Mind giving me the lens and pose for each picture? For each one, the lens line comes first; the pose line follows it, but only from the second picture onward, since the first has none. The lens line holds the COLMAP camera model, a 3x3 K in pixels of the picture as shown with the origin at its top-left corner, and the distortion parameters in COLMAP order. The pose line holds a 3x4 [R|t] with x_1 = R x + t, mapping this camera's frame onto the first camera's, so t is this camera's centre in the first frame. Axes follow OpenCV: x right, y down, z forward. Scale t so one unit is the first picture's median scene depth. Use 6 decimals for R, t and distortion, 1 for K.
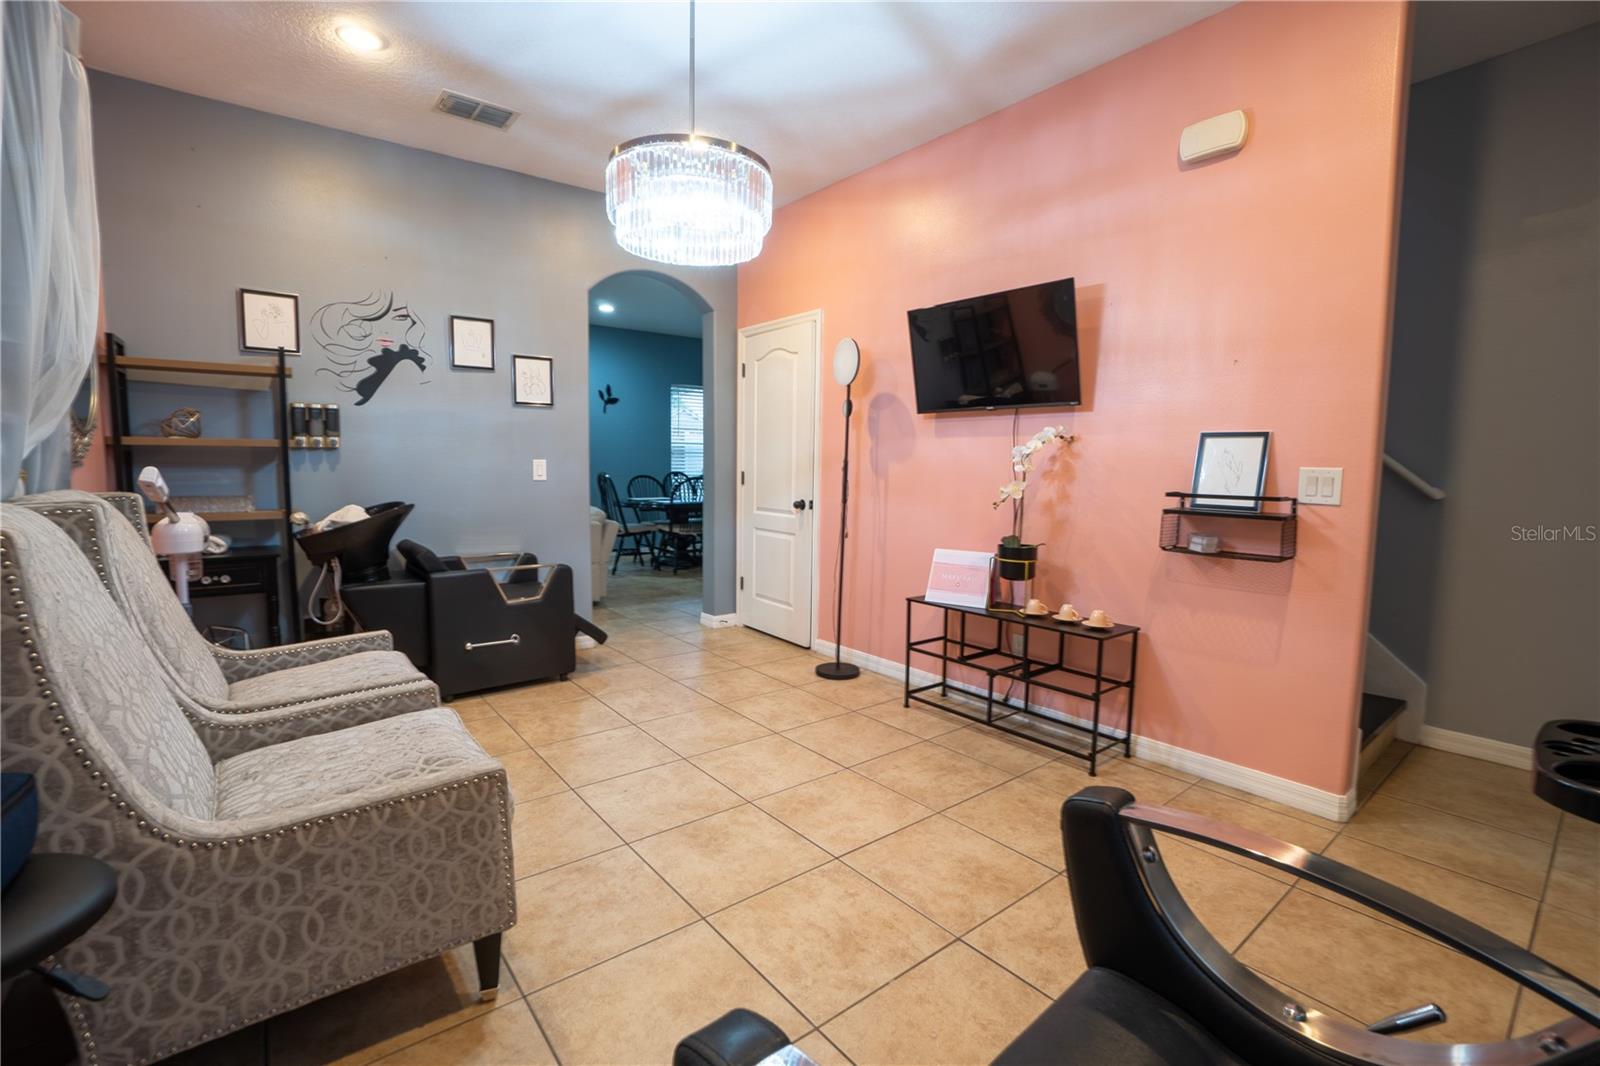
lens RADIAL K [[703.0, 0, 798.0], [0, 703.0, 532.1], [0, 0, 1]] dist [-0.053941, 0.014982]
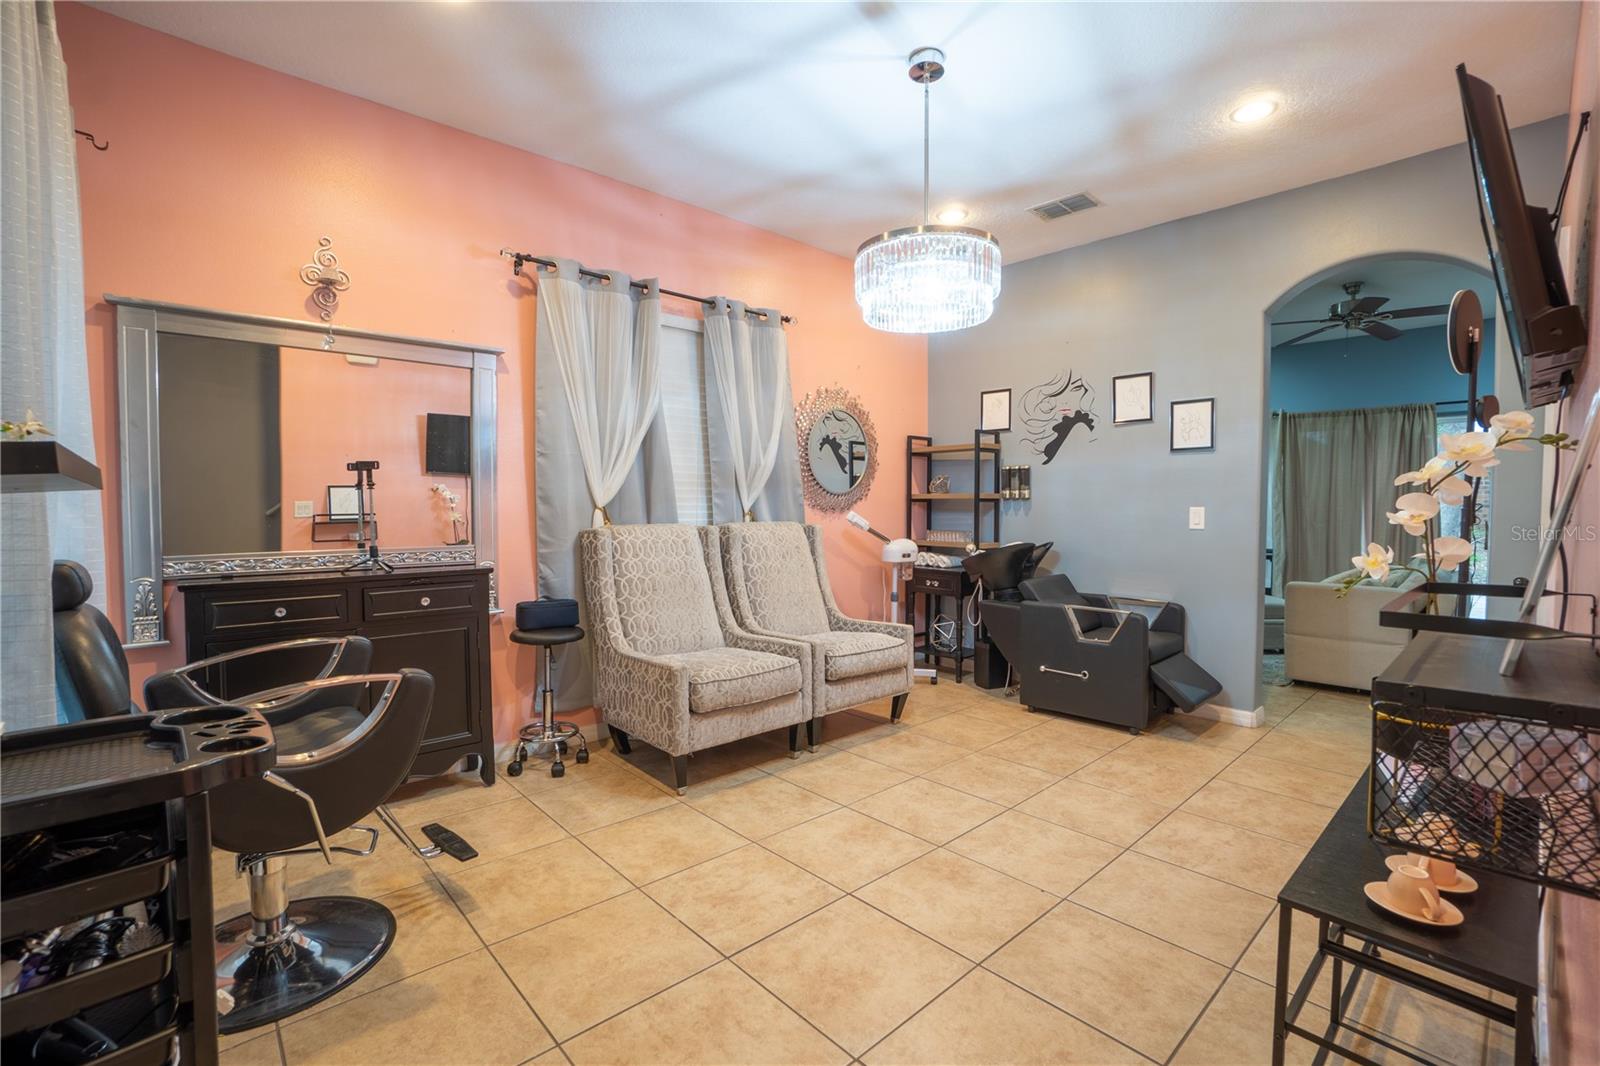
lens RADIAL K [[703.0, 0, 801.5], [0, 703.0, 535.4], [0, 0, 1]] dist [-0.053941, 0.014982]
pose [[0.079999, 0.032794, -0.996255, 0.649185], [-0.098739, 0.994804, 0.024818, -0.044938], [0.991893, 0.096384, 0.082821, 0.493662]]
